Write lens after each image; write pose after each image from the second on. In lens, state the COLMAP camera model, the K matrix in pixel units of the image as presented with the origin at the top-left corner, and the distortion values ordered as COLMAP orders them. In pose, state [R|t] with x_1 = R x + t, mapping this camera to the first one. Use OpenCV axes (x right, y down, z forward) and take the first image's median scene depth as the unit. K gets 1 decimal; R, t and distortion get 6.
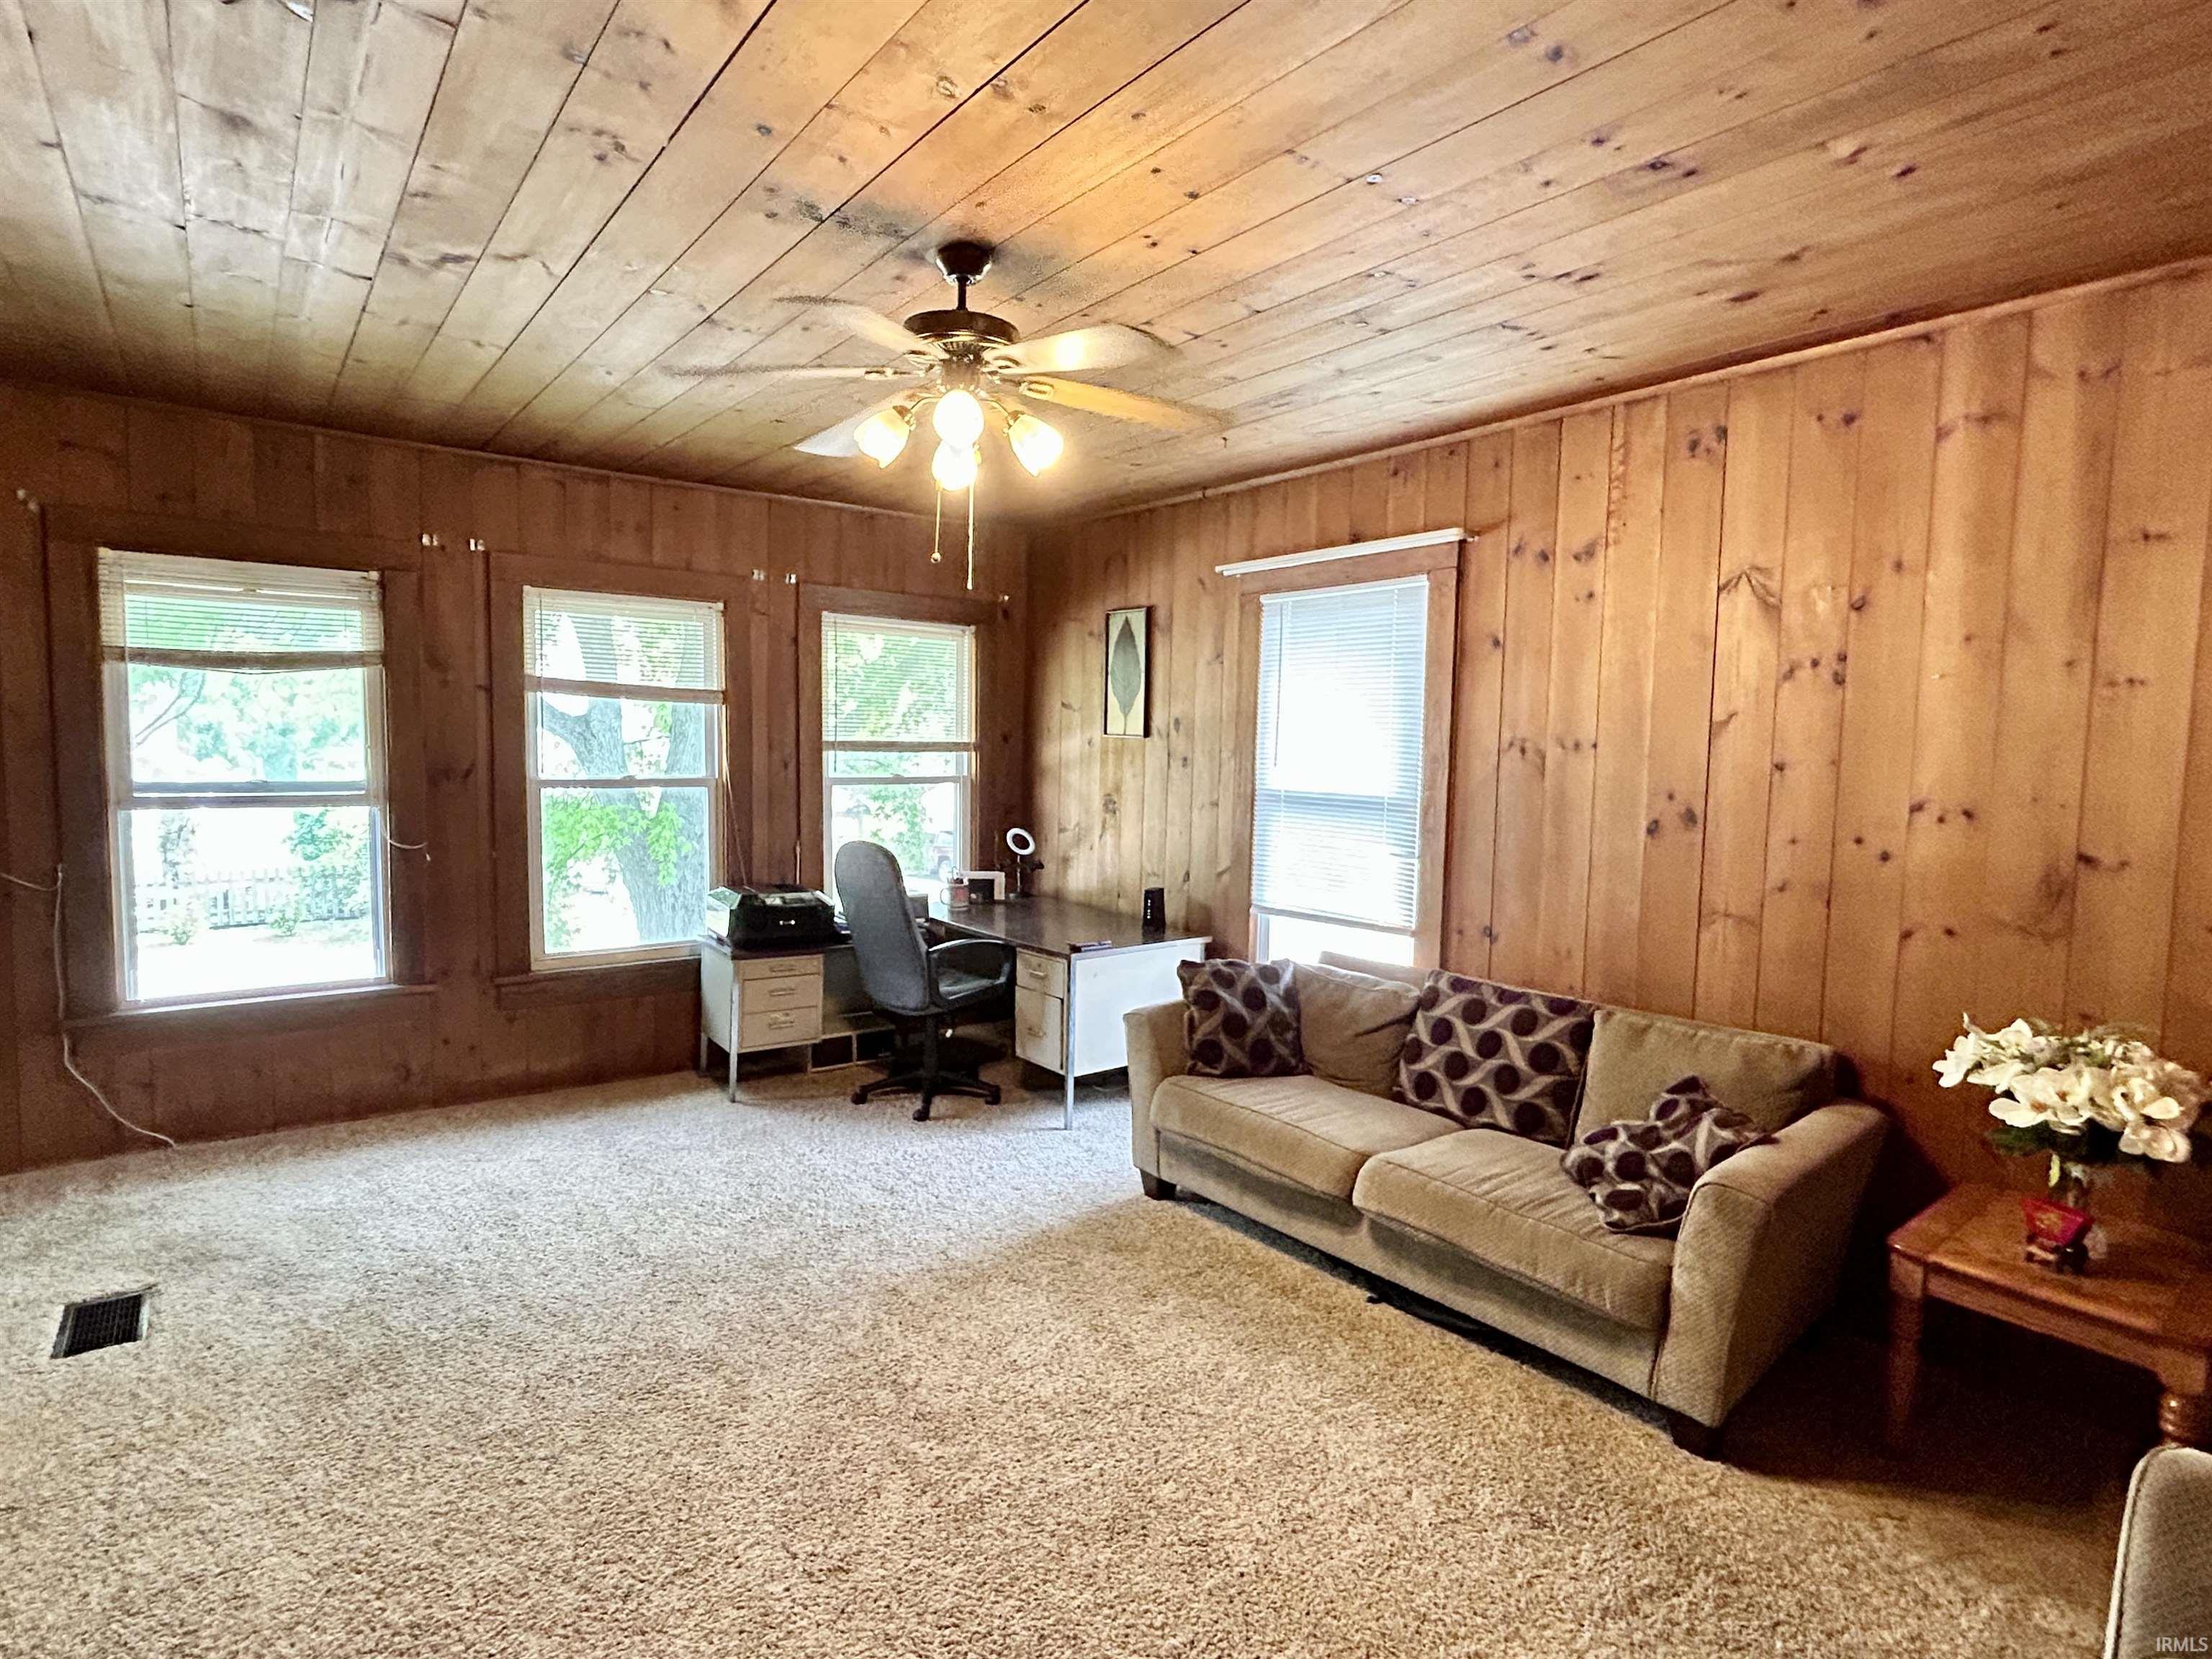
lens RADIAL K [[1151.6, 0, 1103.3], [0, 1151.6, 822.8], [0, 0, 1]] dist [0.000849, 0.000225]
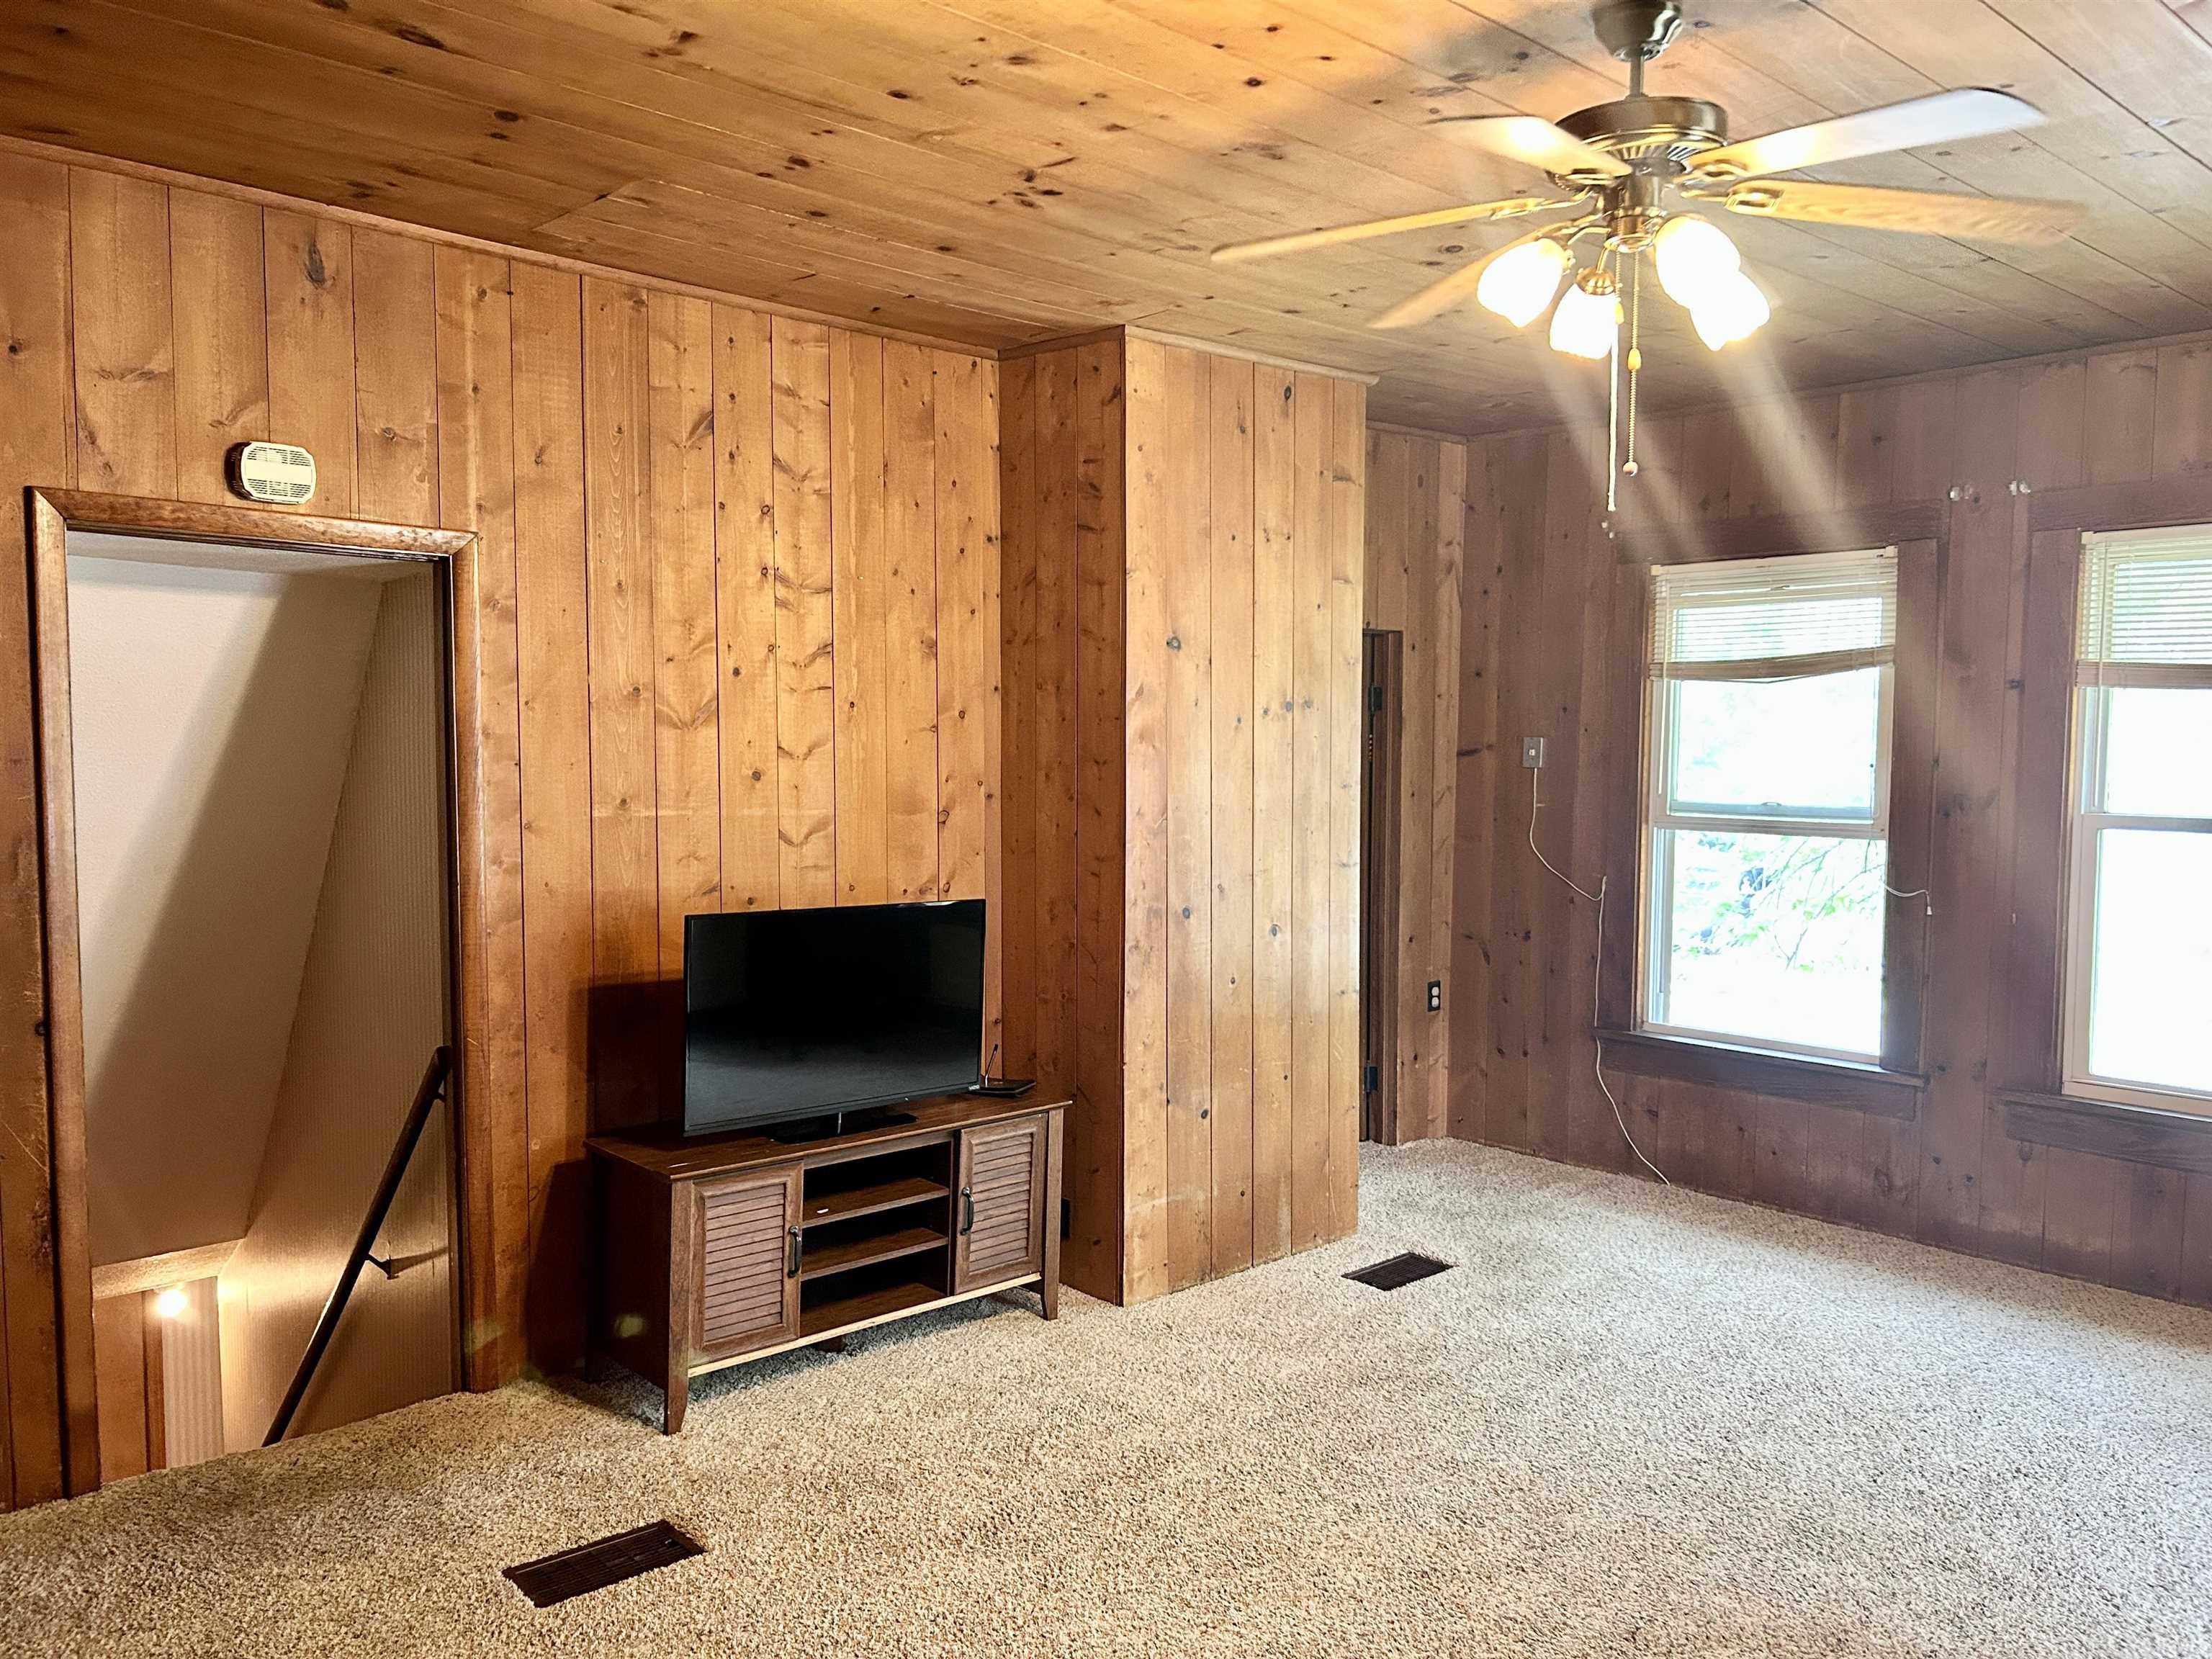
lens RADIAL K [[1683.7, 0, 1100.5], [0, 1683.7, 843.5], [0, 0, 1]] dist [0.071835, -0.099355]
pose [[0.074771, 0.046275, -0.996126, 0.557044], [-0.075869, 0.996291, 0.040588, -0.021482], [0.994310, 0.072540, 0.078005, 0.415577]]
